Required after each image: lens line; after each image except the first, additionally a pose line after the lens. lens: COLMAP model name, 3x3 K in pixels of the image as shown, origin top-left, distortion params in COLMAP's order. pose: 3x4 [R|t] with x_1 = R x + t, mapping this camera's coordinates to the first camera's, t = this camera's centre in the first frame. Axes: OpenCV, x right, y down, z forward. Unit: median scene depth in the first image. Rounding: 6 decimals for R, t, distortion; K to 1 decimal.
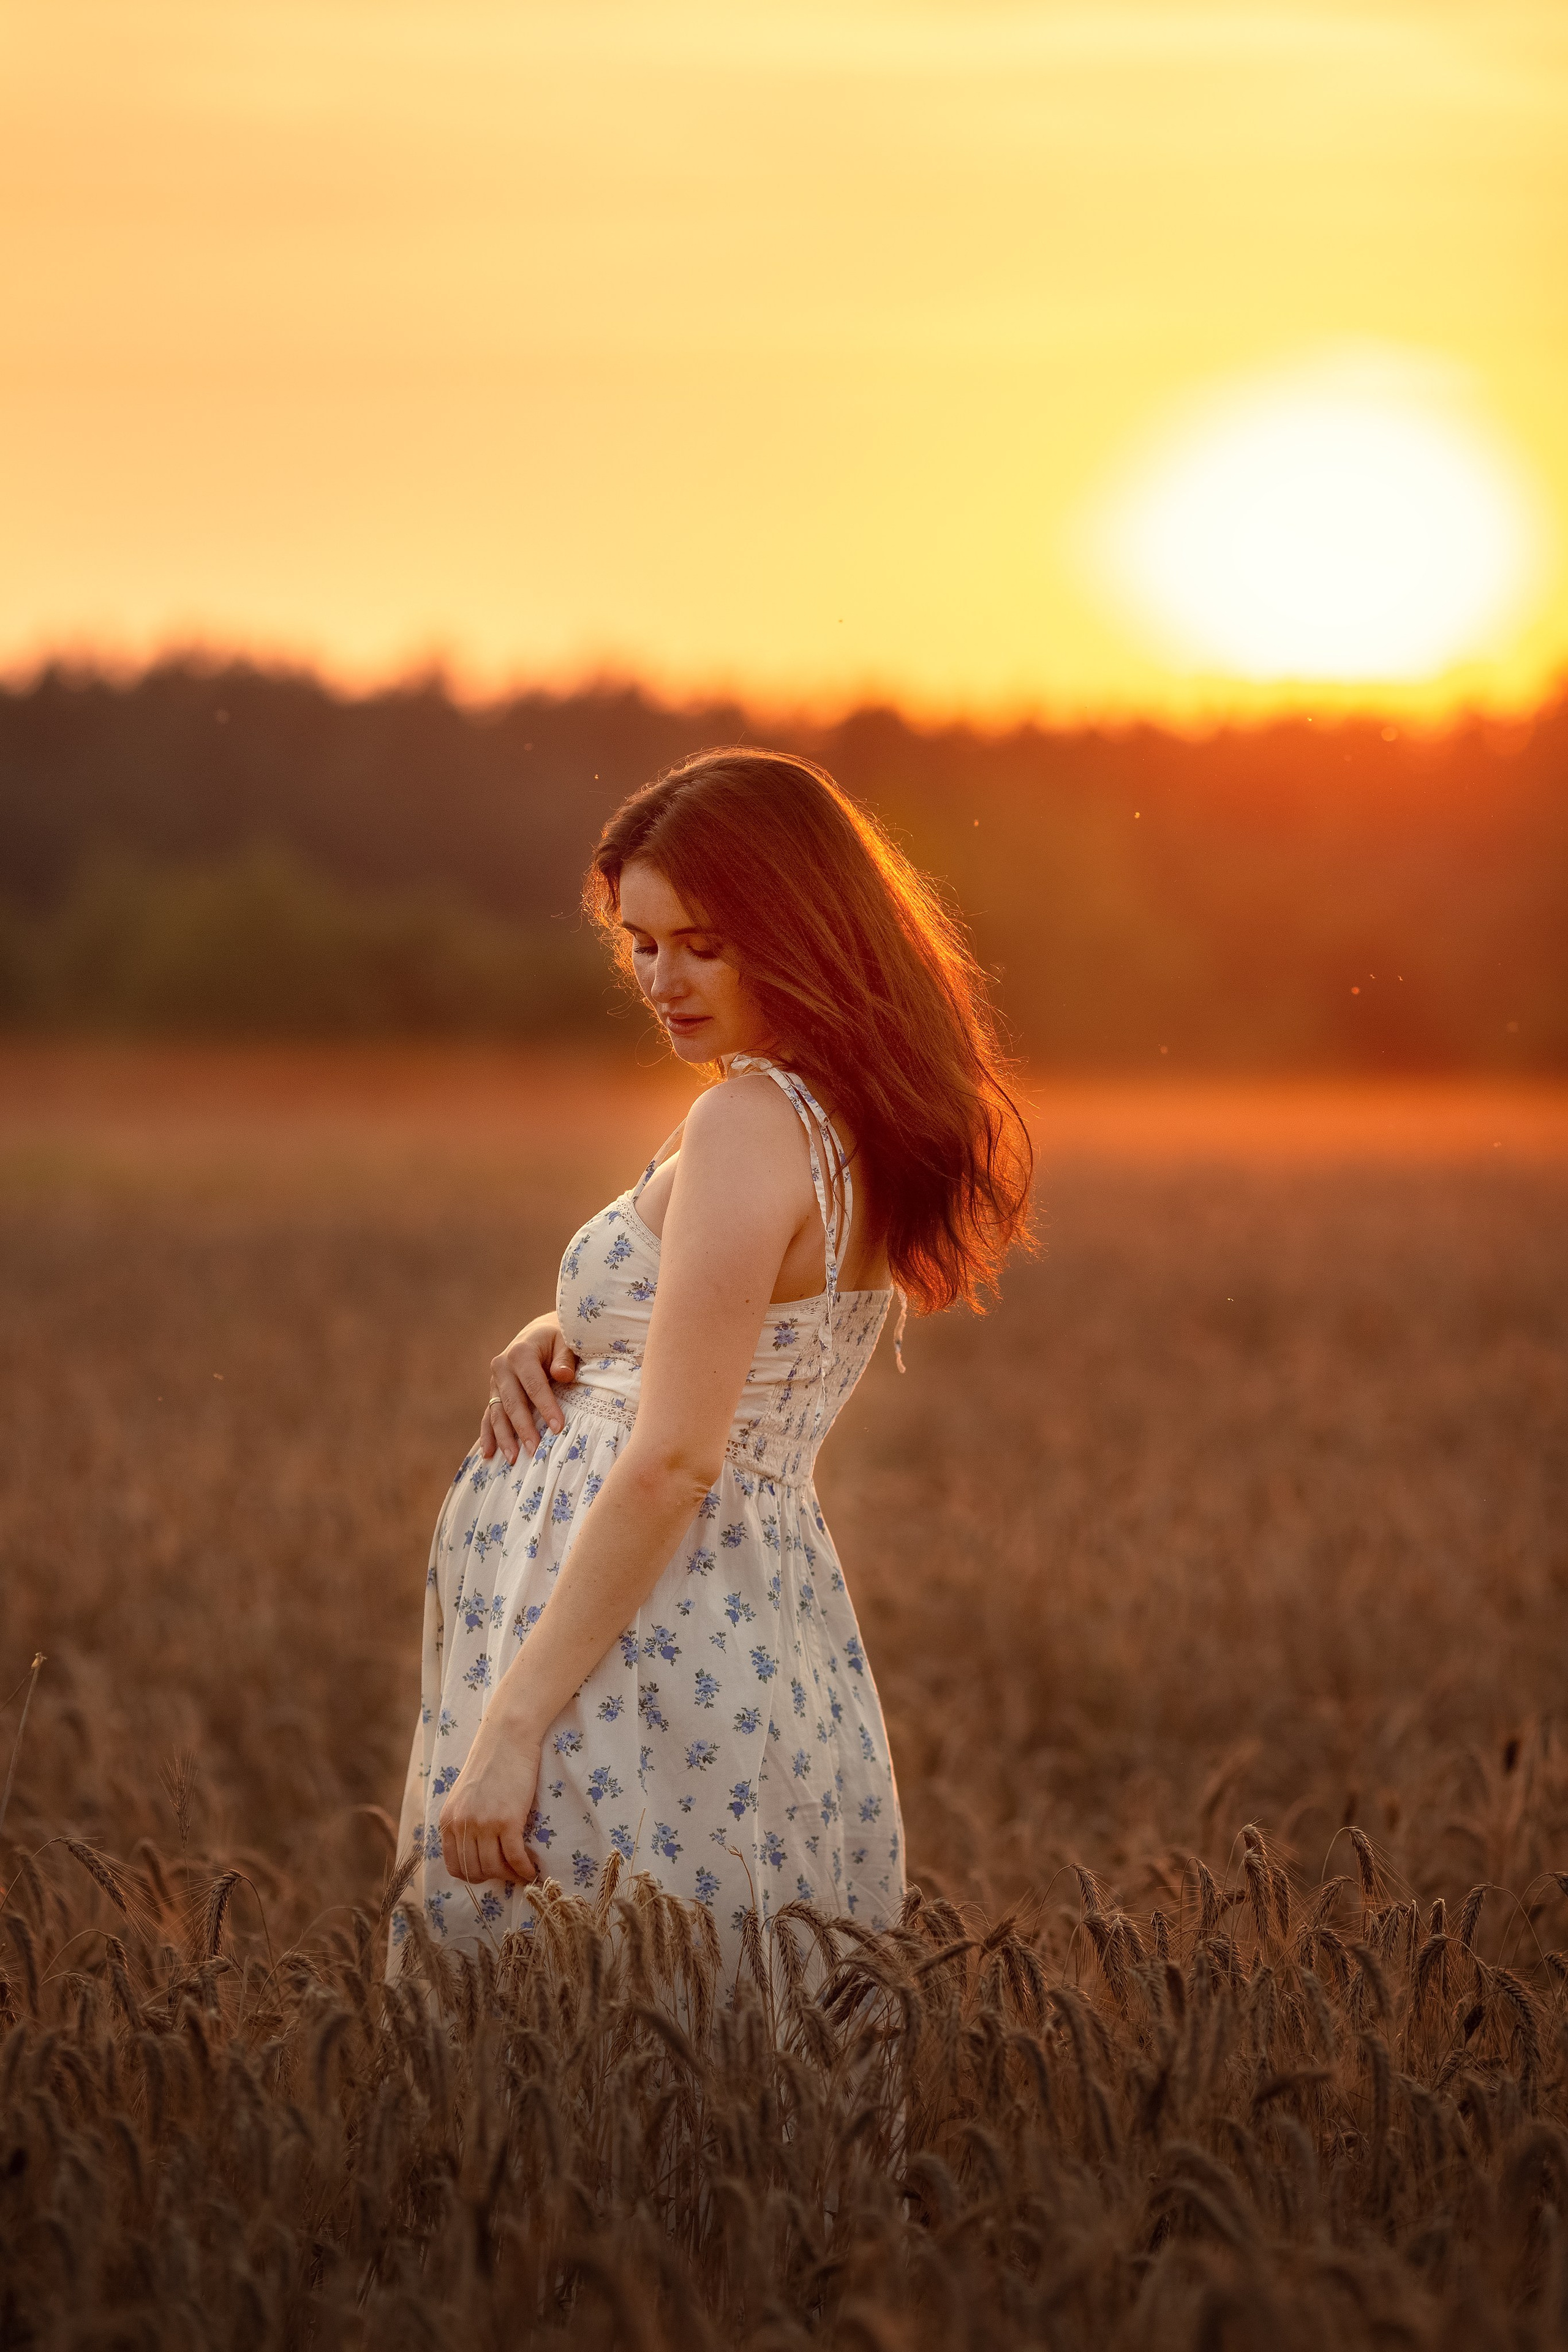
lens RADIAL K [[9178.8, 0, 787.3], [0, 9178.8, 1180.7], [0, 0, 1]] dist [-0.396532, 0.000000]
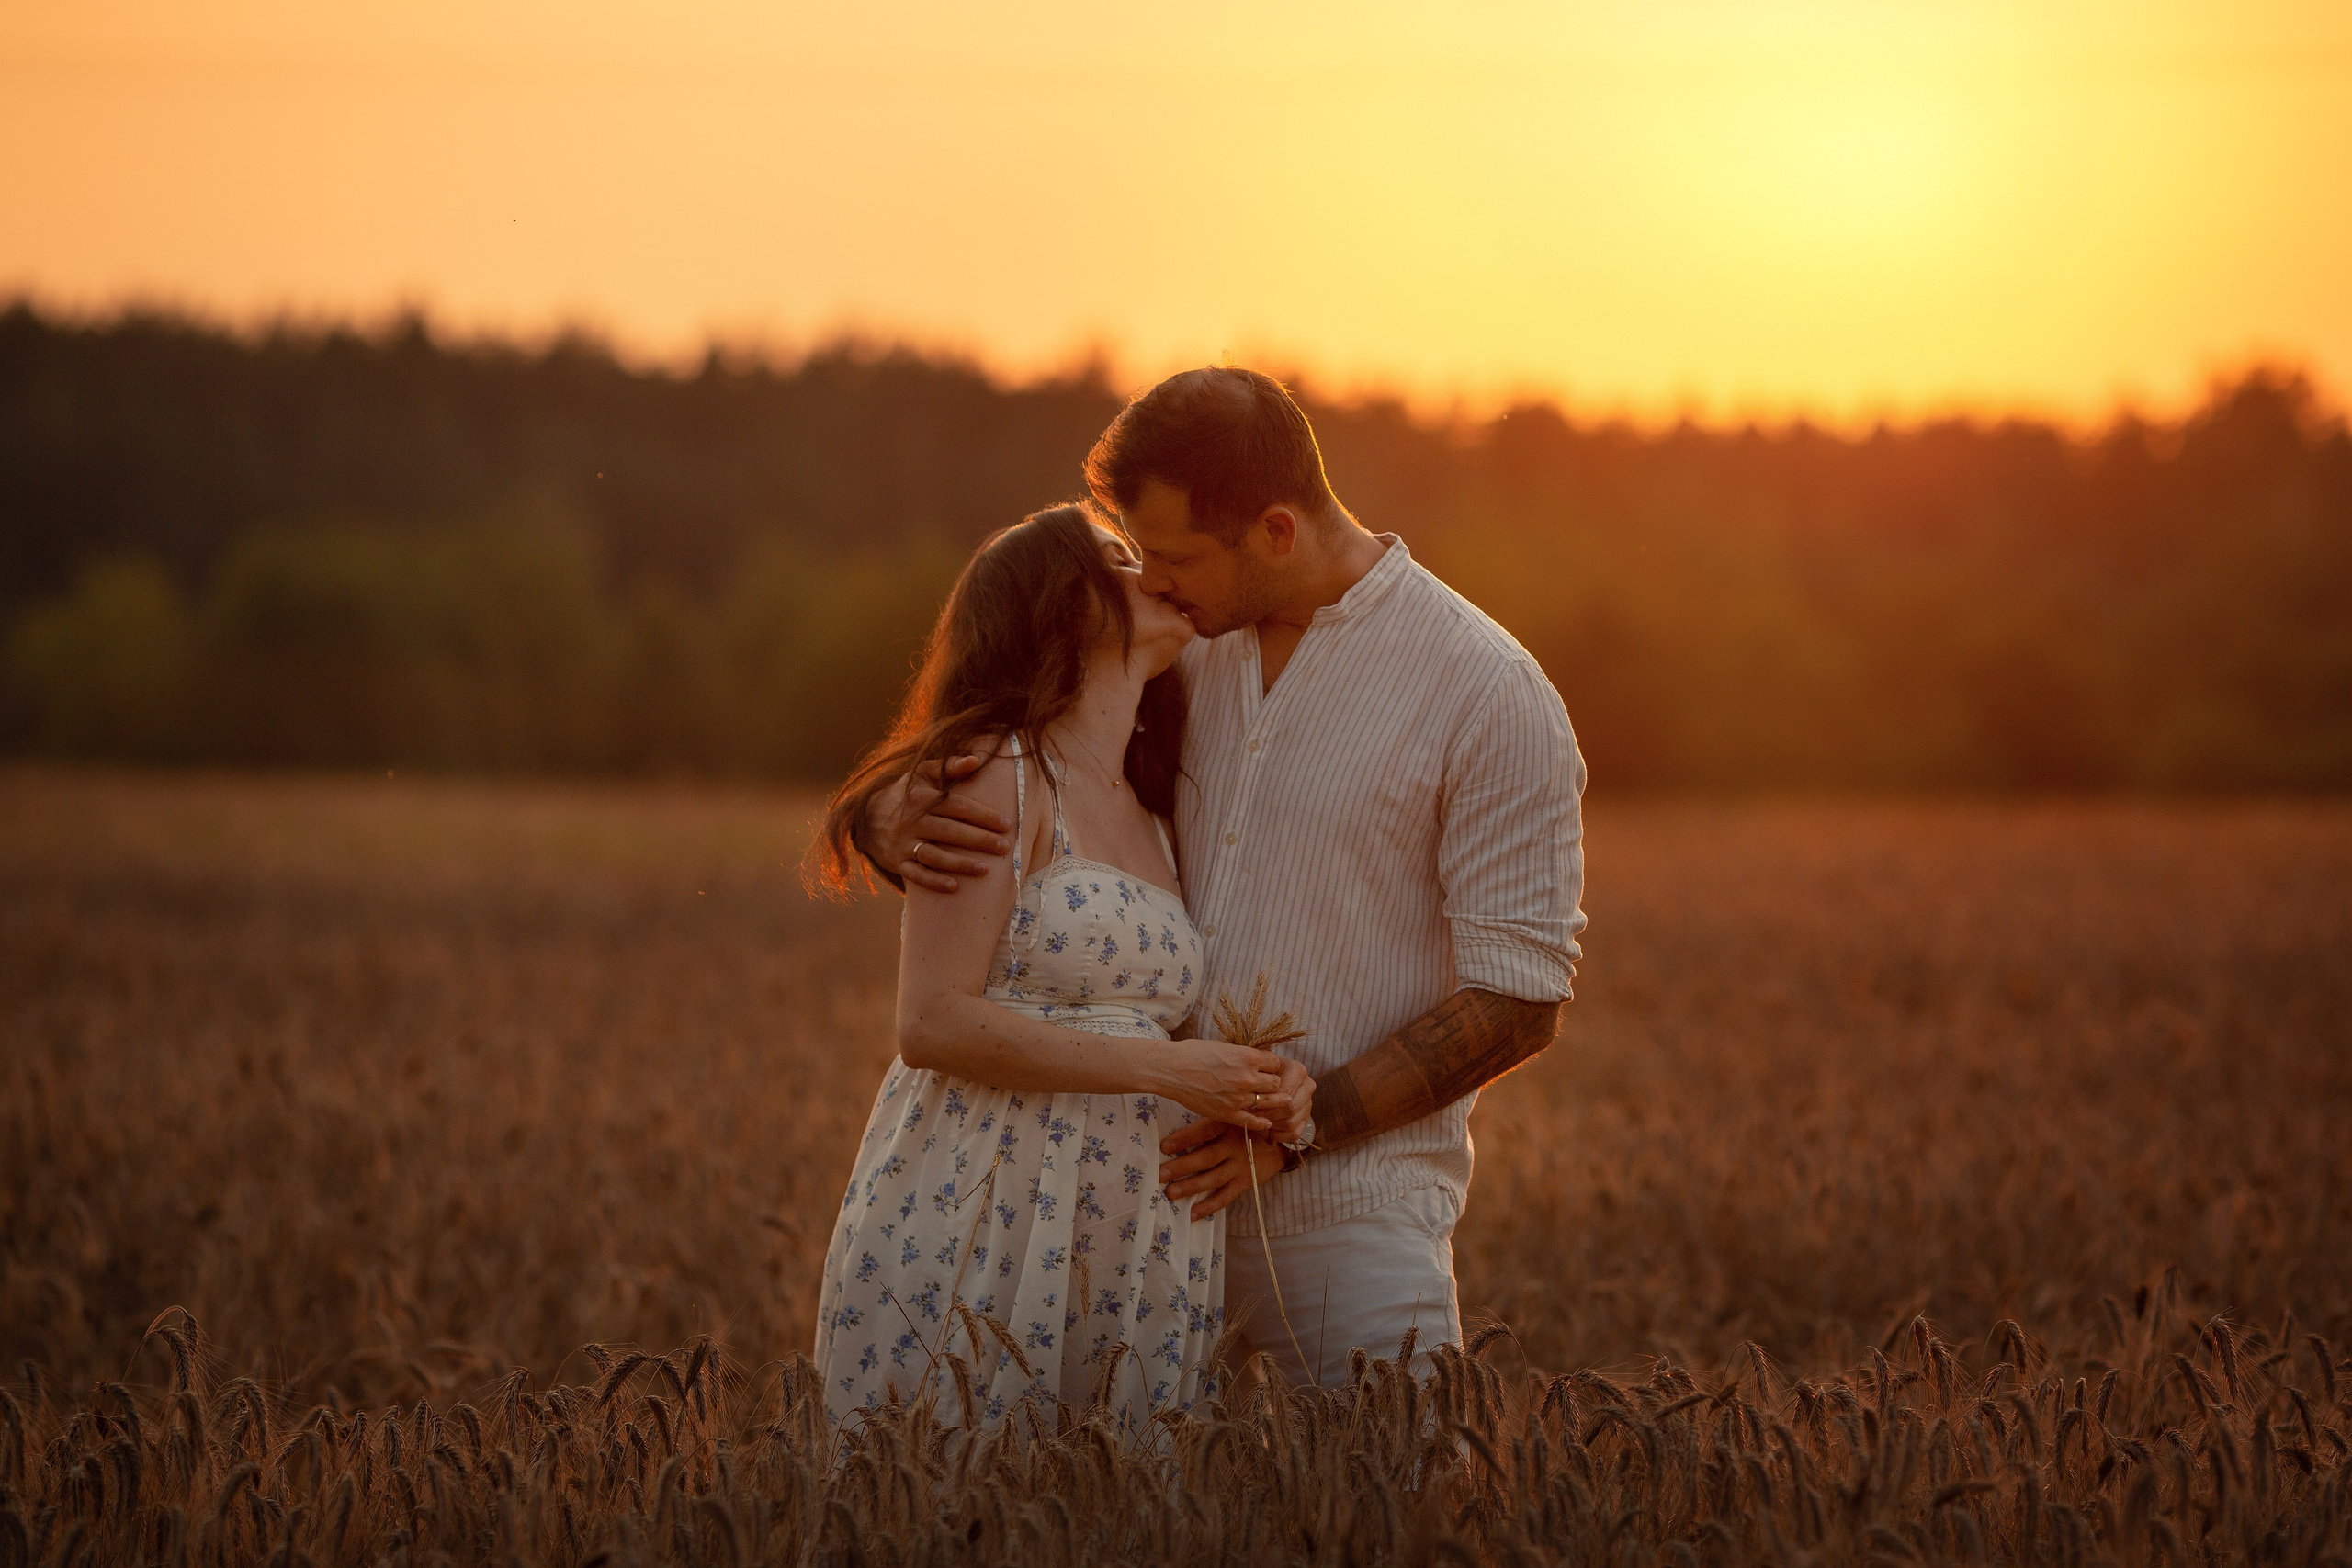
lens RADIAL K [[9177.9, 0, 1174.5], [0, 9177.9, 781.8], [0, 0, 1]] dist [-0.396532, 0.000000]
pose [[0.999479, 0.014115, -0.029040, -0.010701], [-0.014406, 0.999848, -0.009827, 0.007432], [0.028897, 0.010240, 0.999530, -0.155673]]
